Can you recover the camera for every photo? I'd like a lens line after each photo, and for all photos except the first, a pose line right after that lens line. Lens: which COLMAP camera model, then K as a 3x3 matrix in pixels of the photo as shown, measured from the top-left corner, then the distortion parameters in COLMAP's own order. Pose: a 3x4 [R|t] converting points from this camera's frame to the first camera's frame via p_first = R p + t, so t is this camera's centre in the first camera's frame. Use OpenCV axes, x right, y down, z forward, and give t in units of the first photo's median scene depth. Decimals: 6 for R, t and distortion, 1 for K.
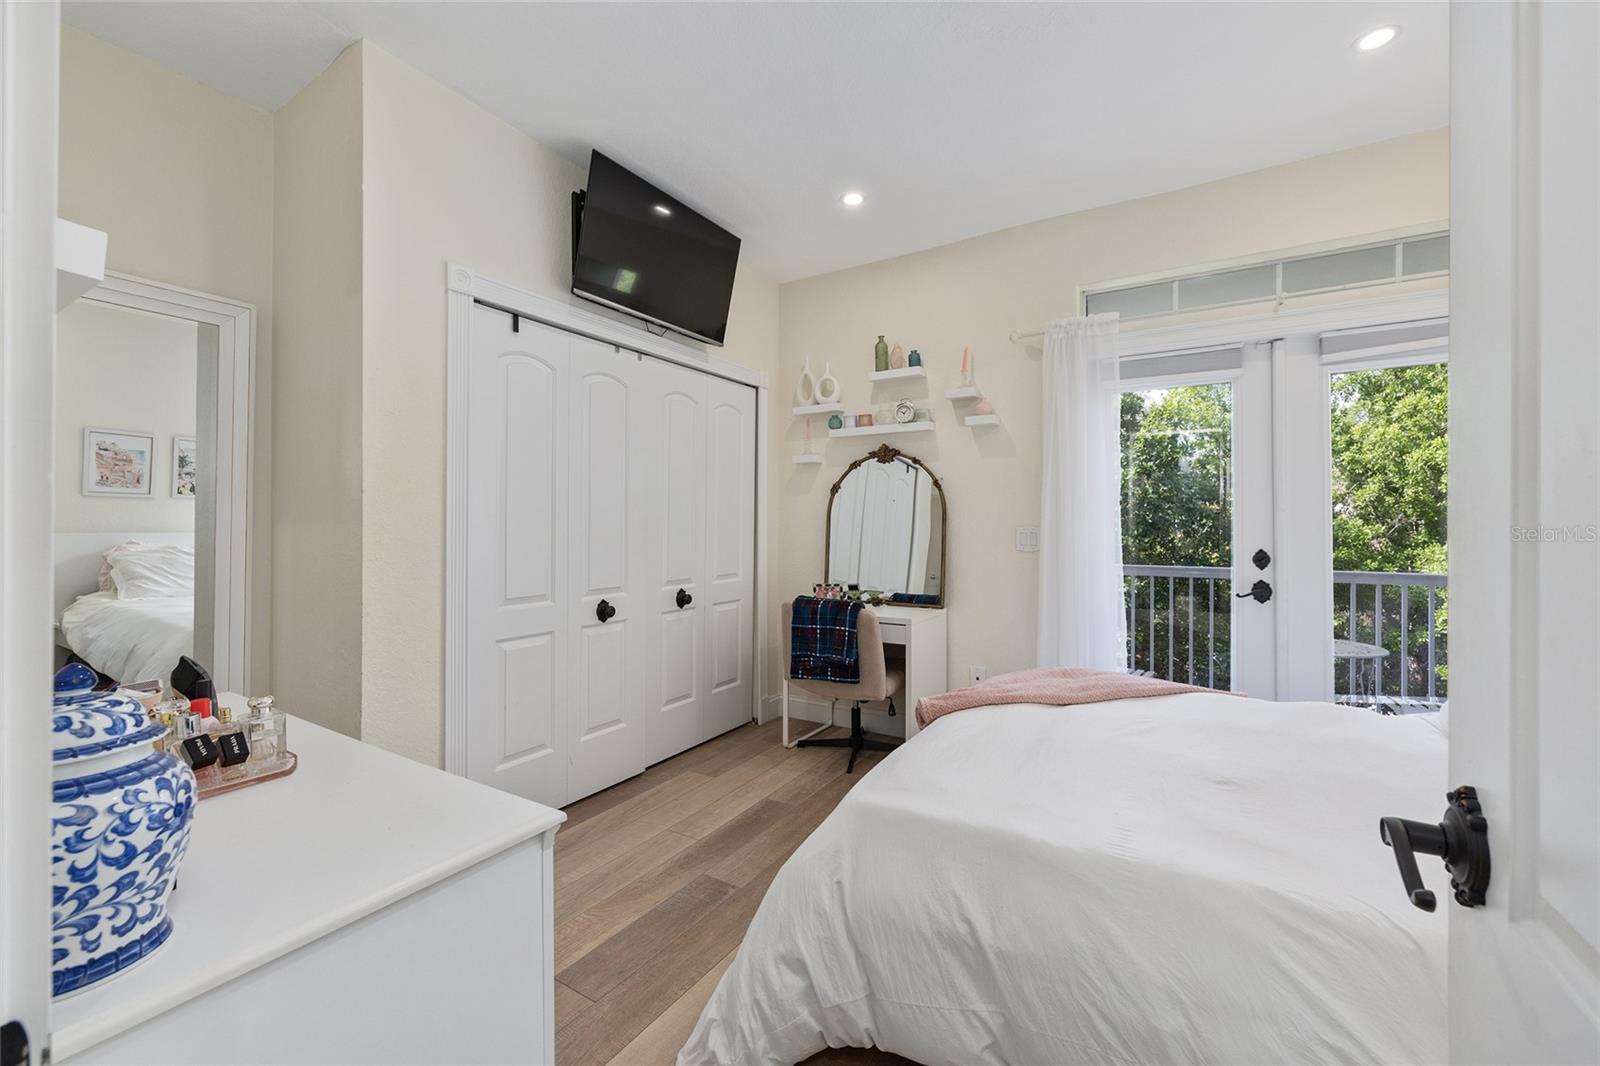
lens RADIAL K [[642.6, 0, 802.2], [0, 642.6, 528.2], [0, 0, 1]] dist [-0.004371, 0.000227]
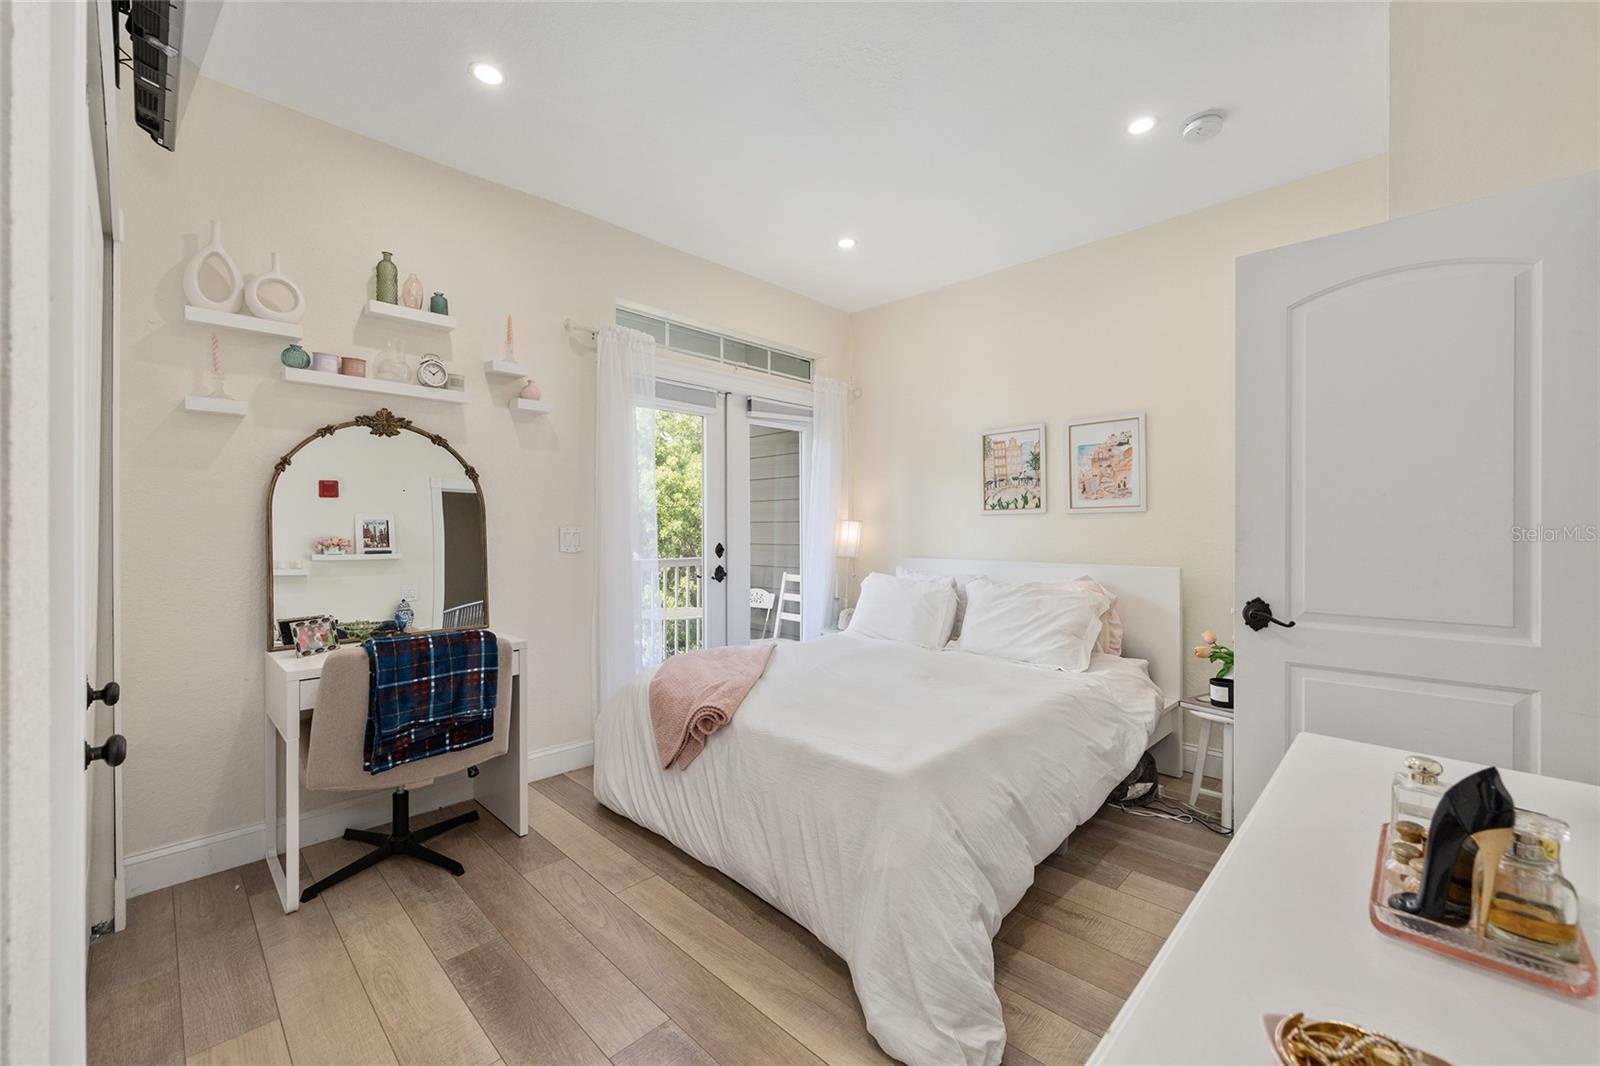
lens RADIAL K [[642.6, 0, 804.7], [0, 642.6, 531.4], [0, 0, 1]] dist [-0.004371, 0.000227]
pose [[0.214867, -0.007145, 0.976617, -0.490275], [0.003162, 0.999973, 0.006620, -0.000527], [-0.976638, 0.001666, 0.214884, 0.437594]]
